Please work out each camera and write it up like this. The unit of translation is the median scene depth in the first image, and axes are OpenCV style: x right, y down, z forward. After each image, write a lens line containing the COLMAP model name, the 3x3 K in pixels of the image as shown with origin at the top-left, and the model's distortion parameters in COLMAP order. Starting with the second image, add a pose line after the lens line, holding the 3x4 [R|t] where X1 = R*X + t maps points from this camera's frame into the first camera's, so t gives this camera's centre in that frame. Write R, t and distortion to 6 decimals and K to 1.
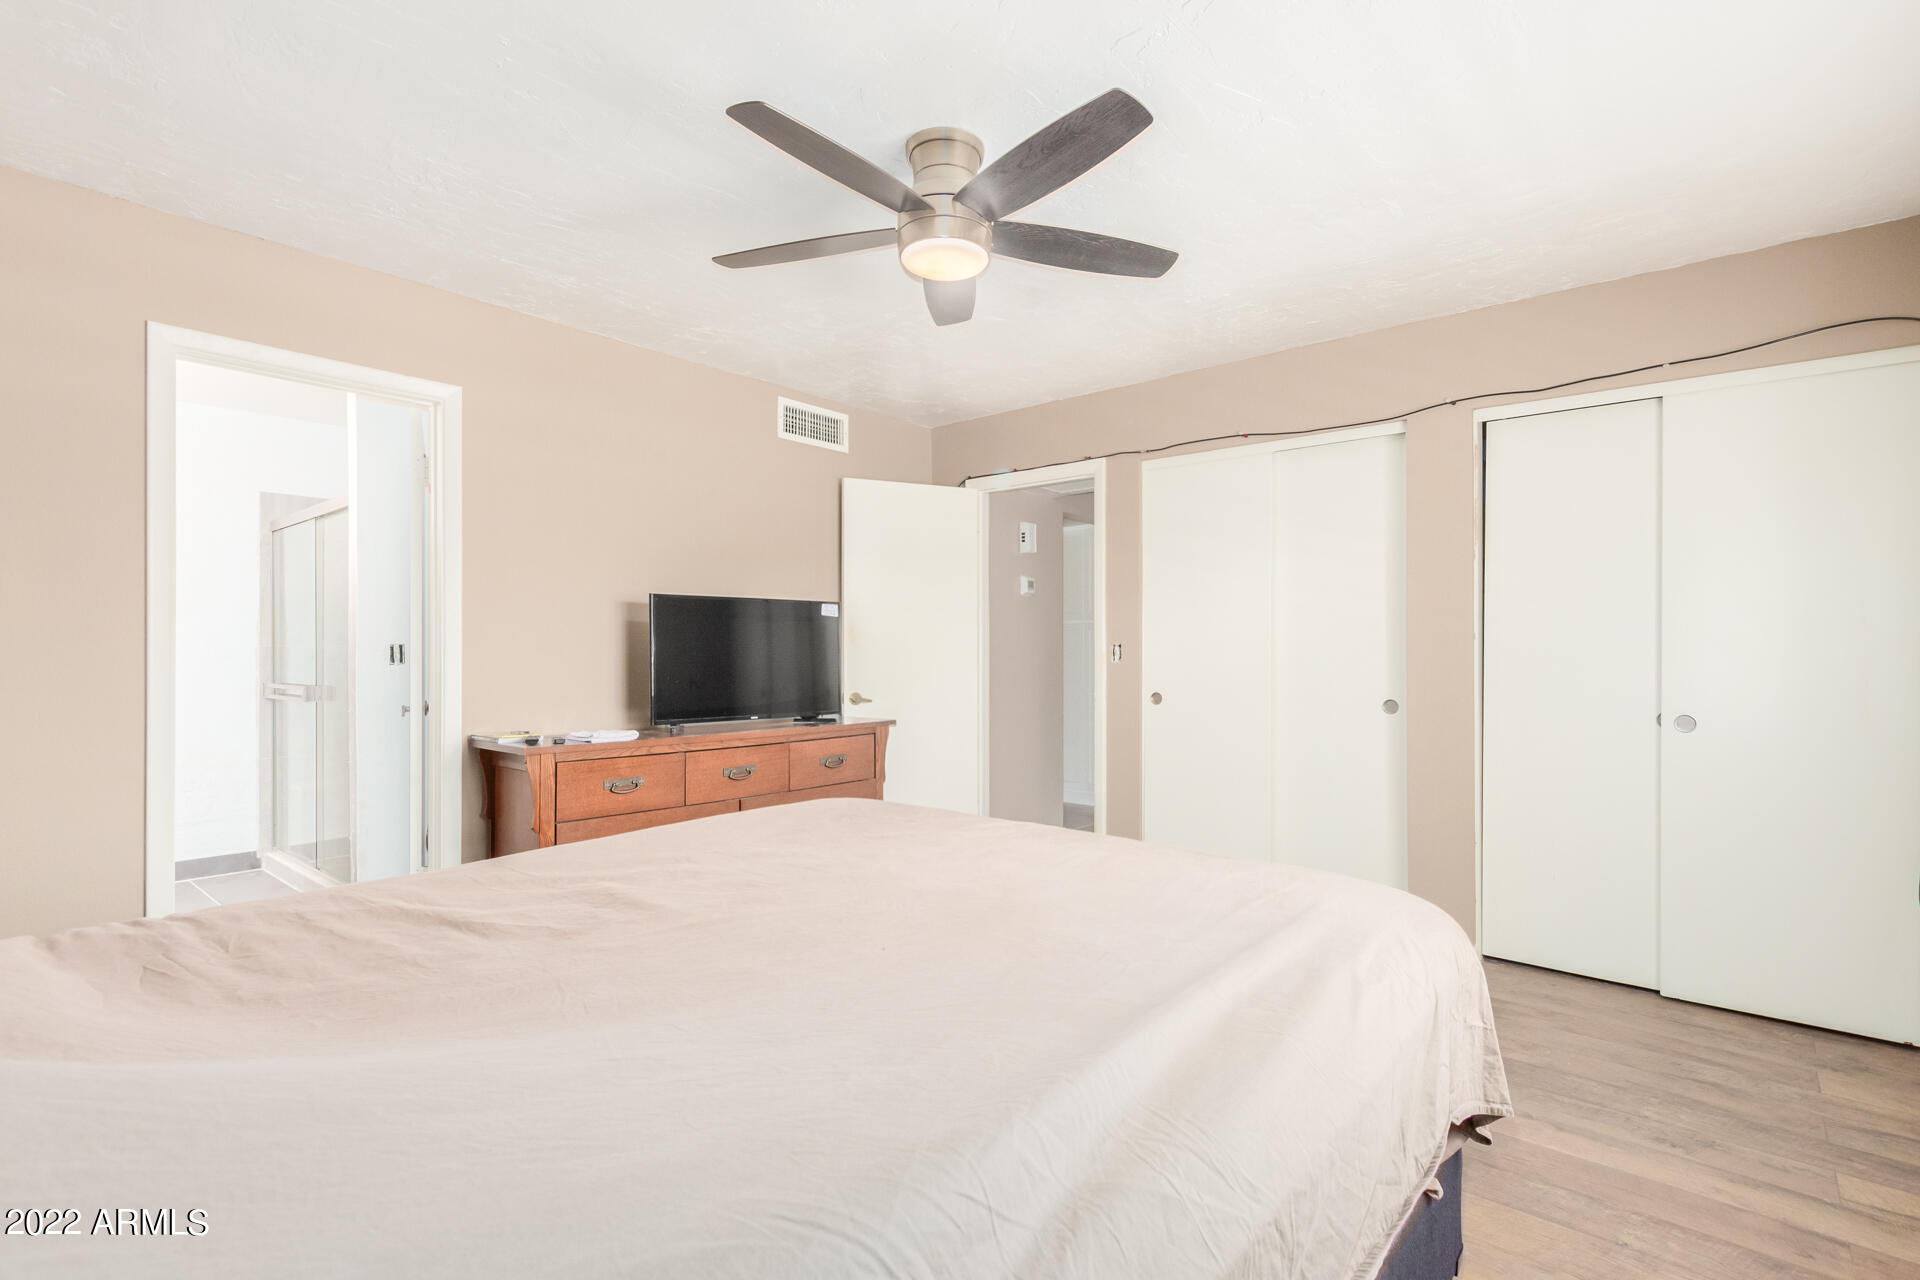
lens RADIAL K [[894.0, 0, 963.4], [0, 894.0, 649.5], [0, 0, 1]] dist [0.007314, -0.003726]
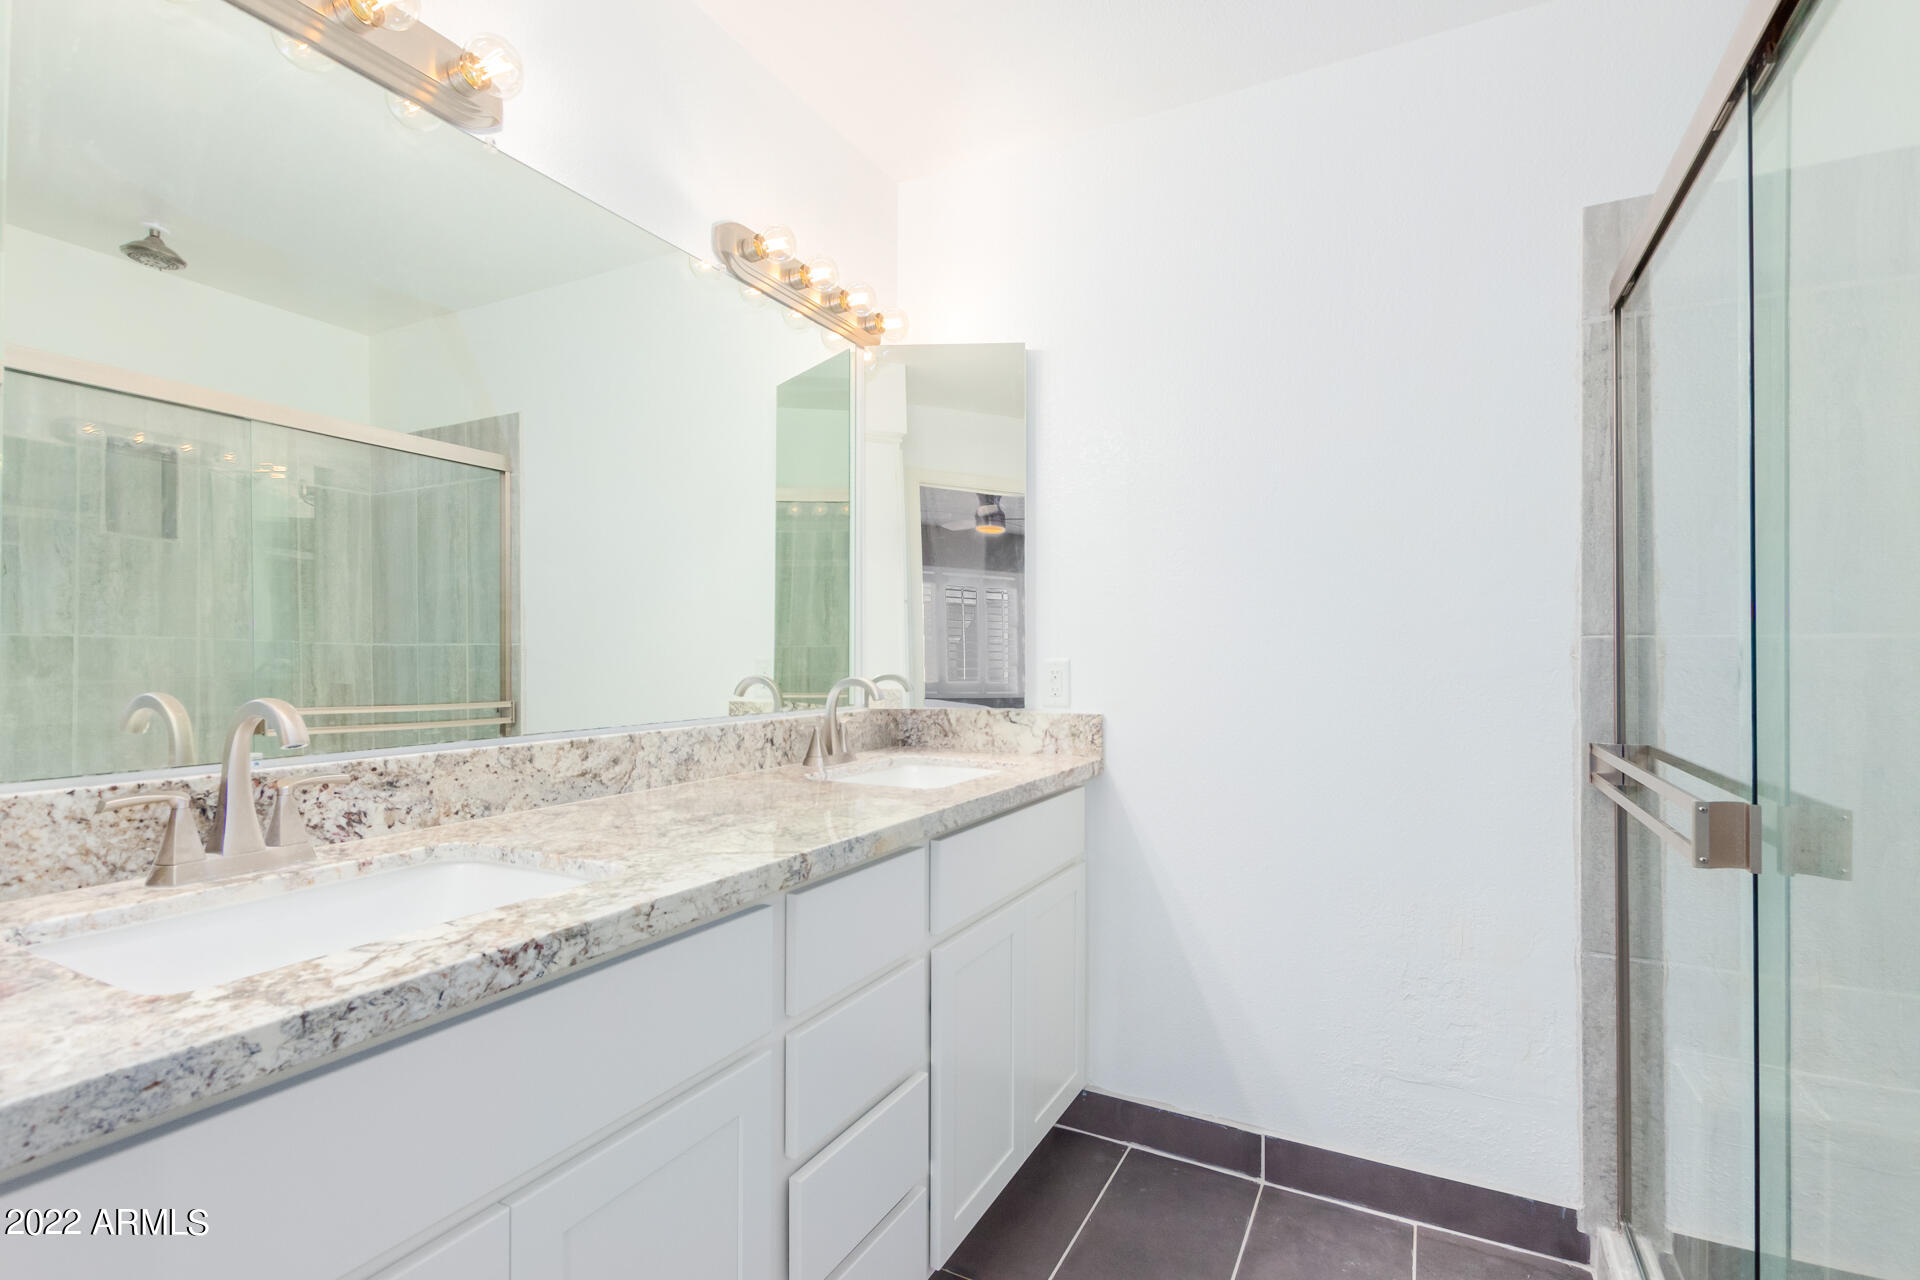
lens RADIAL K [[894.0, 0, 961.6], [0, 894.0, 646.1], [0, 0, 1]] dist [0.007314, -0.003726]
pose [[0.221171, -0.000982, -0.975235, -0.486632], [0.001864, 0.999998, -0.000584, -0.002549], [0.975233, -0.001689, 0.221172, 0.674027]]
